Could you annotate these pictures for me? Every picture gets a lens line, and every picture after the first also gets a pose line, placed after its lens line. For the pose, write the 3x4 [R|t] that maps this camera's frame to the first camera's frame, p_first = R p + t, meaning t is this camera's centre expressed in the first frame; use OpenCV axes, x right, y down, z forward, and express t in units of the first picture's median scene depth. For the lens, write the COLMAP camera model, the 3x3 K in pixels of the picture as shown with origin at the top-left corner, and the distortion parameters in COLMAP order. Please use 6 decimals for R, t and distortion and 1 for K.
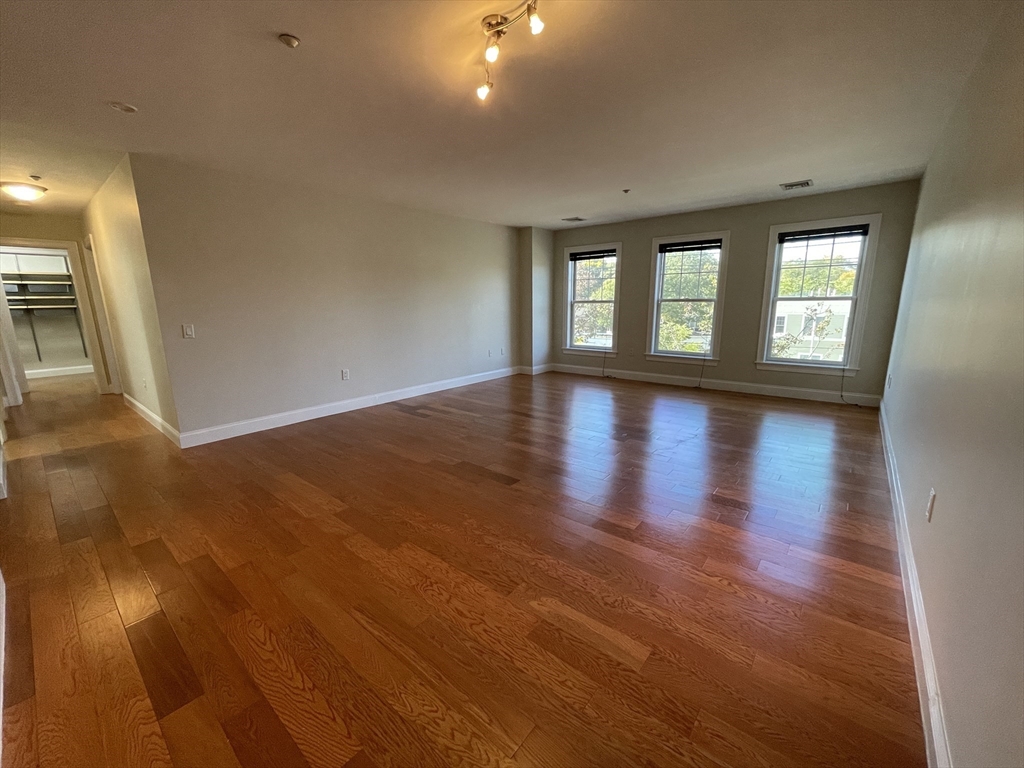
lens RADIAL K [[409.4, 0, 512.0], [0, 409.4, 384.0], [0, 0, 1]] dist [-0.000062, -0.000117]
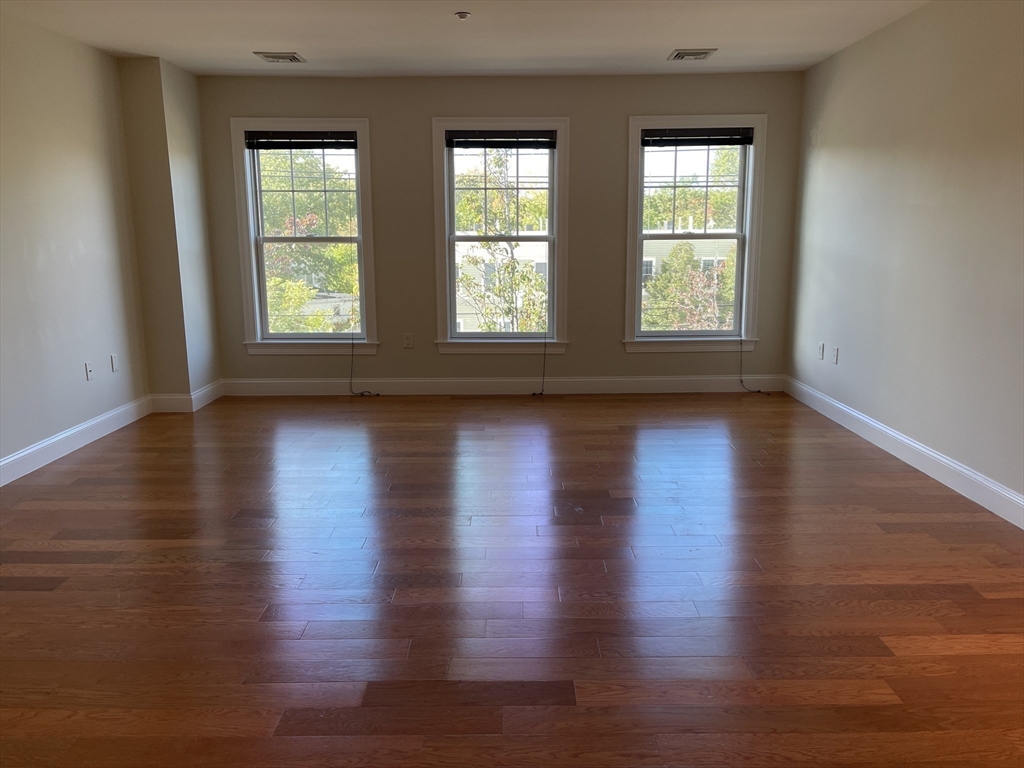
lens RADIAL K [[778.6, 0, 512.0], [0, 778.6, 384.0], [0, 0, 1]] dist [0.055277, -0.087417]
pose [[0.770542, -0.111513, 0.627558, -0.208917], [0.123096, 0.992076, 0.025144, -0.032233], [-0.625389, 0.057876, 0.778164, 0.171342]]
